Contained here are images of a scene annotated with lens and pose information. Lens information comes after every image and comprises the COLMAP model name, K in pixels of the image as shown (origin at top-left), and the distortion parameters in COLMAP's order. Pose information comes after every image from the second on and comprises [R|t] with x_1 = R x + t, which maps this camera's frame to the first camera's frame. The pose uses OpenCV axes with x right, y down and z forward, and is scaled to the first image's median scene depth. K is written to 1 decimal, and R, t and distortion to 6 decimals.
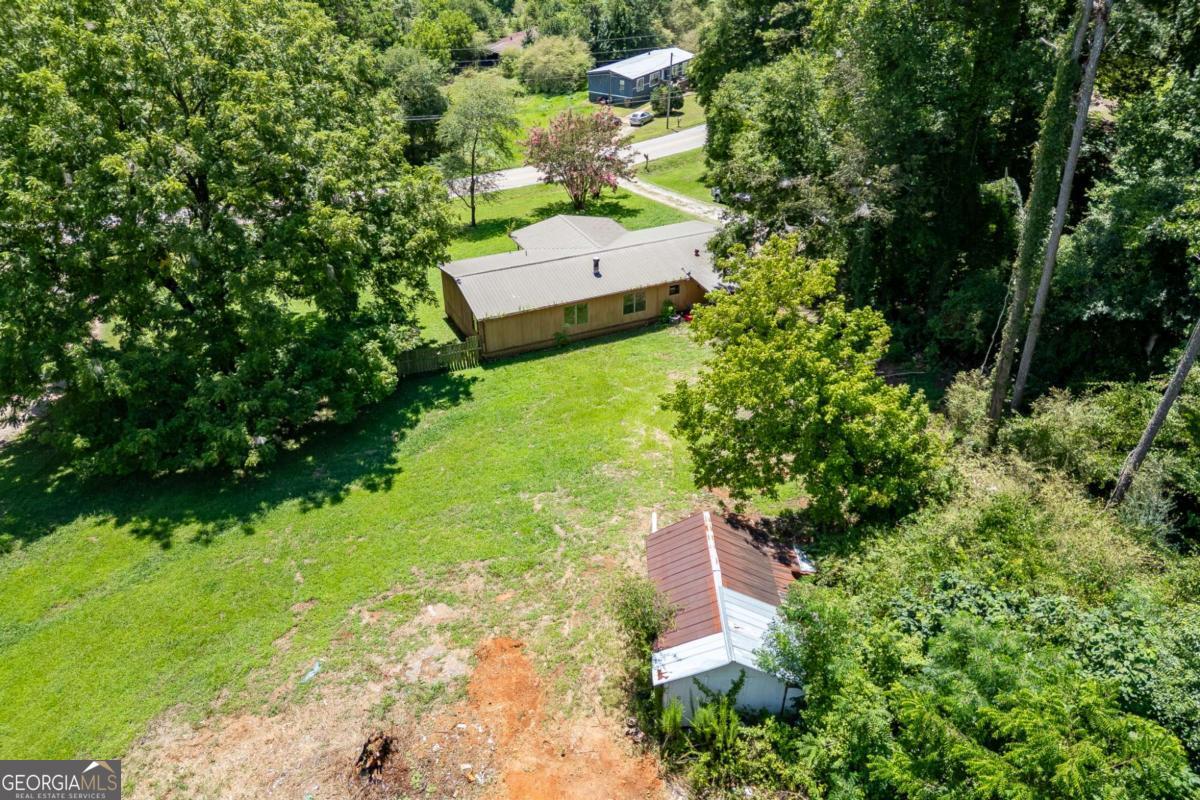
lens RADIAL K [[854.9, 0, 571.1], [0, 854.9, 399.0], [0, 0, 1]] dist [0.007018, 0.001232]
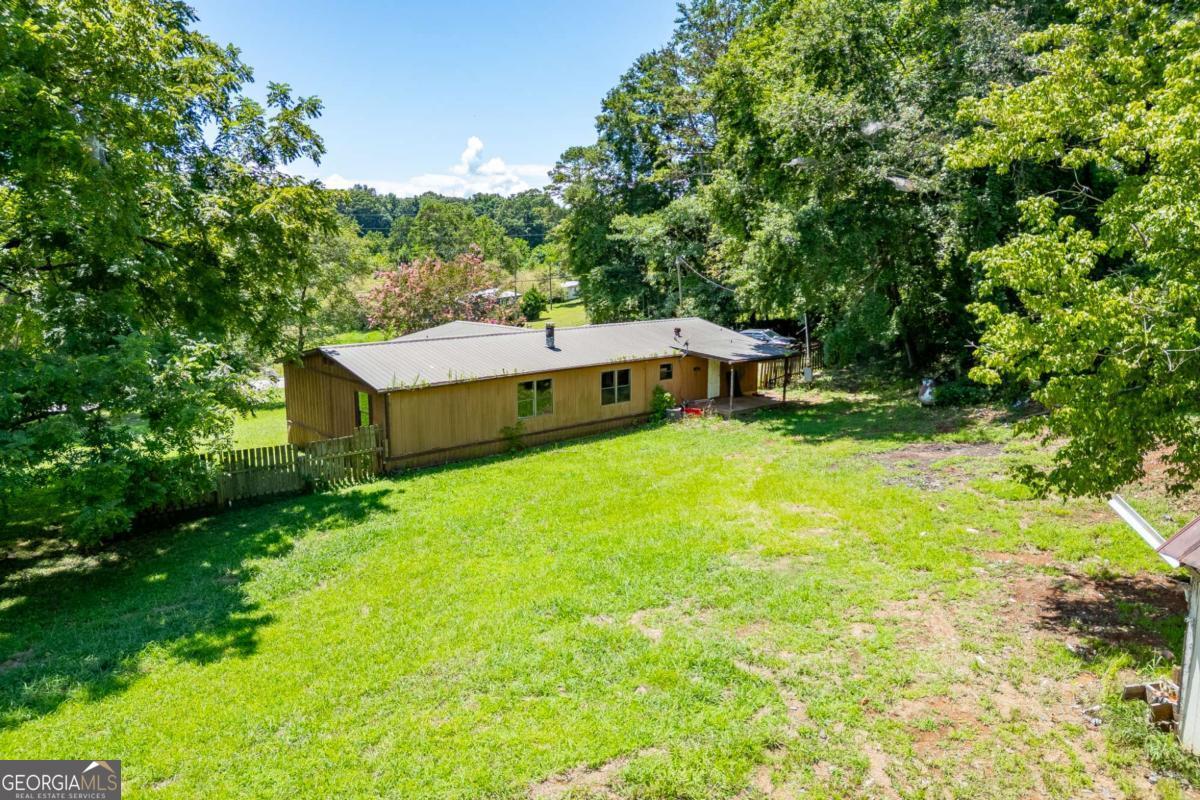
lens RADIAL K [[854.9, 0, 571.1], [0, 854.9, 399.0], [0, 0, 1]] dist [0.007018, 0.001232]
pose [[0.965795, -0.037777, 0.256541, -0.139986], [0.125679, 0.933558, -0.335670, 0.121927], [-0.226815, 0.356430, 0.906373, 0.481207]]
